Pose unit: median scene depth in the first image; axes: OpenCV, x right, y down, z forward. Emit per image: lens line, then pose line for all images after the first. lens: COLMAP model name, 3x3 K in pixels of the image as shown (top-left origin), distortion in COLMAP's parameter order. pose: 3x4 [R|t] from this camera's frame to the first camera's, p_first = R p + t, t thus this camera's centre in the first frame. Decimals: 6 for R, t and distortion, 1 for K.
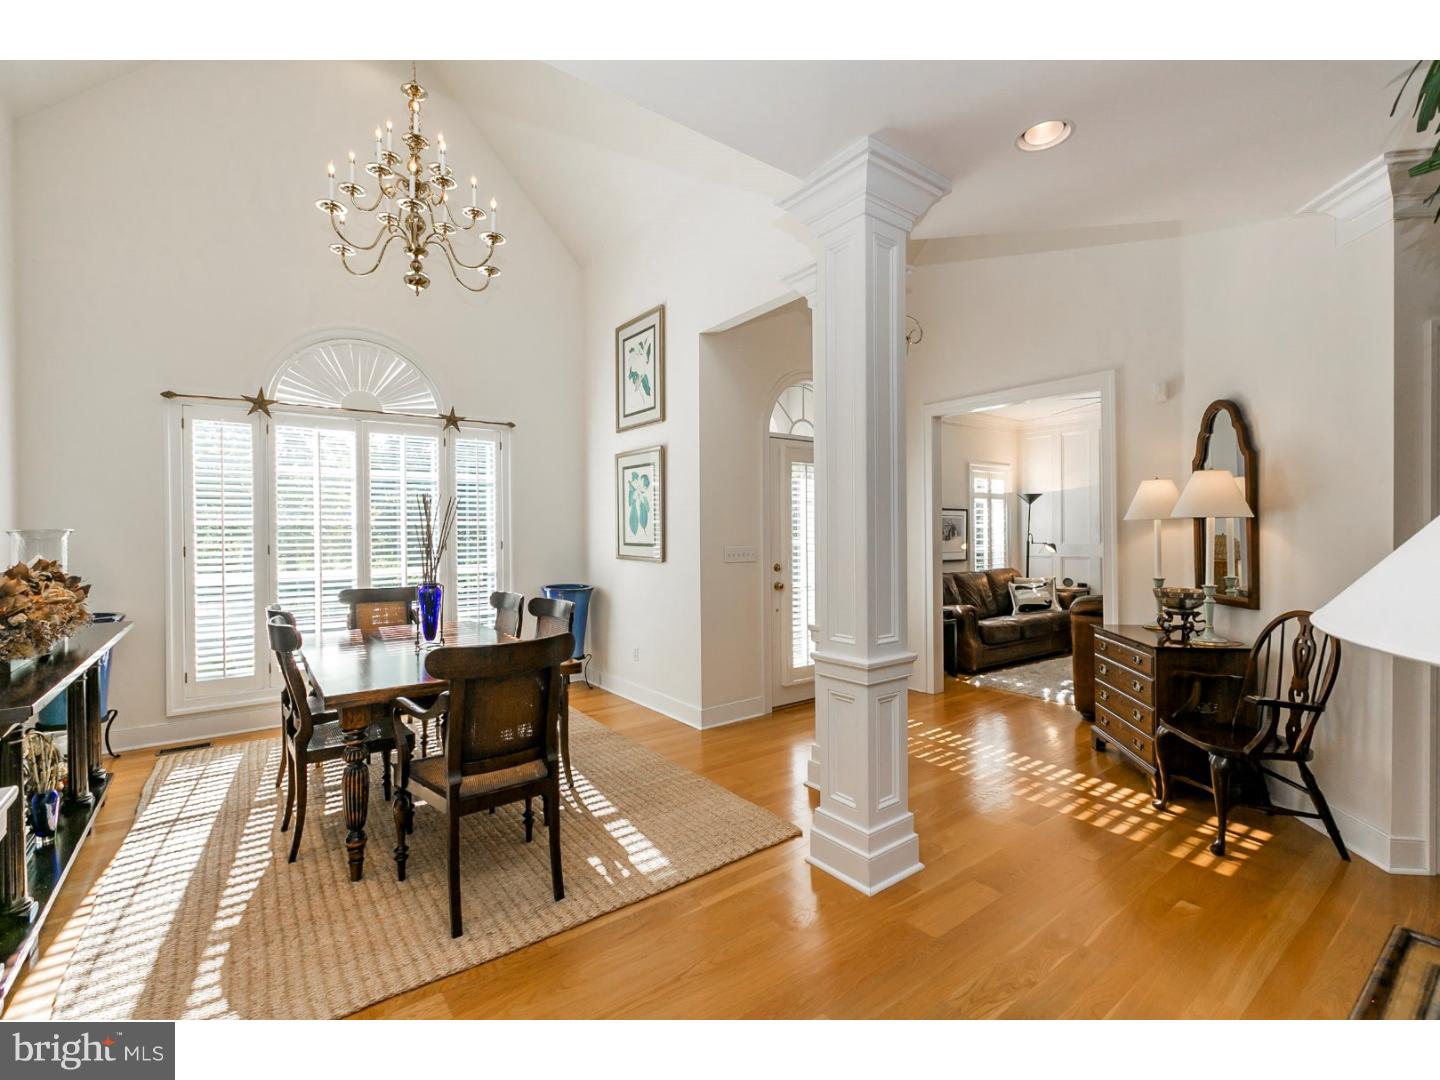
lens RADIAL K [[642.9, 0, 721.7], [0, 642.9, 539.3], [0, 0, 1]] dist [-0.000342, -0.000198]
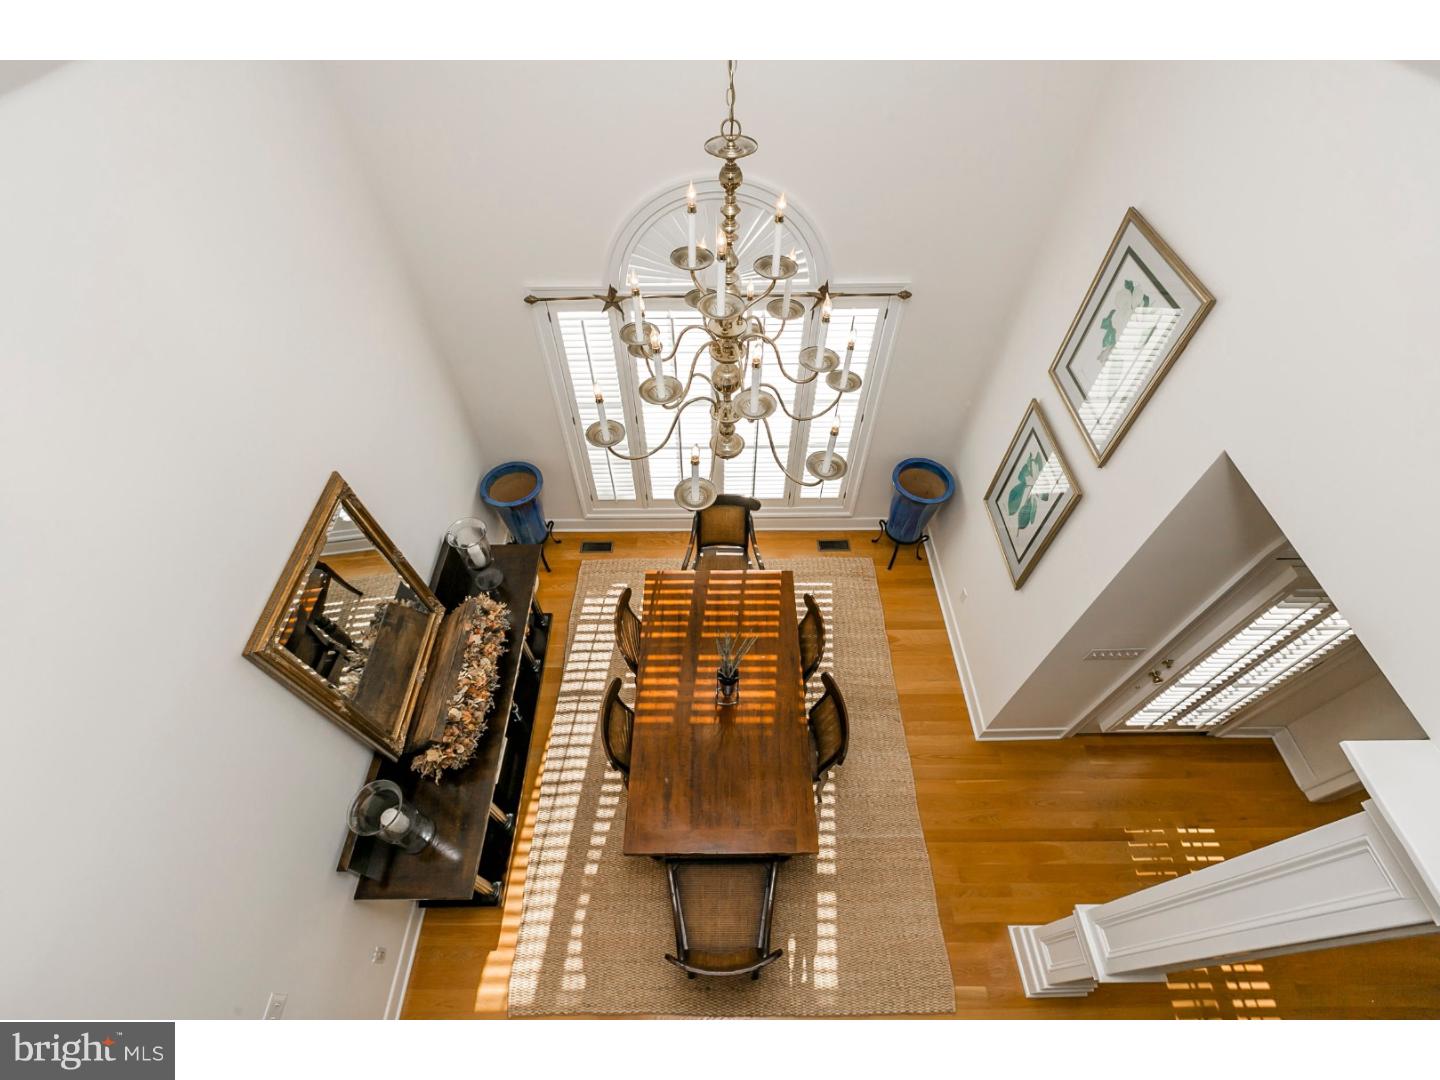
lens RADIAL K [[642.9, 0, 714.7], [0, 642.9, 536.1], [0, 0, 1]] dist [-0.000342, -0.000198]
pose [[0.801774, 0.470832, -0.368069, -0.223102], [-0.006263, 0.622471, 0.782618, -1.082399], [0.597594, -0.625178, 0.502030, 0.710281]]
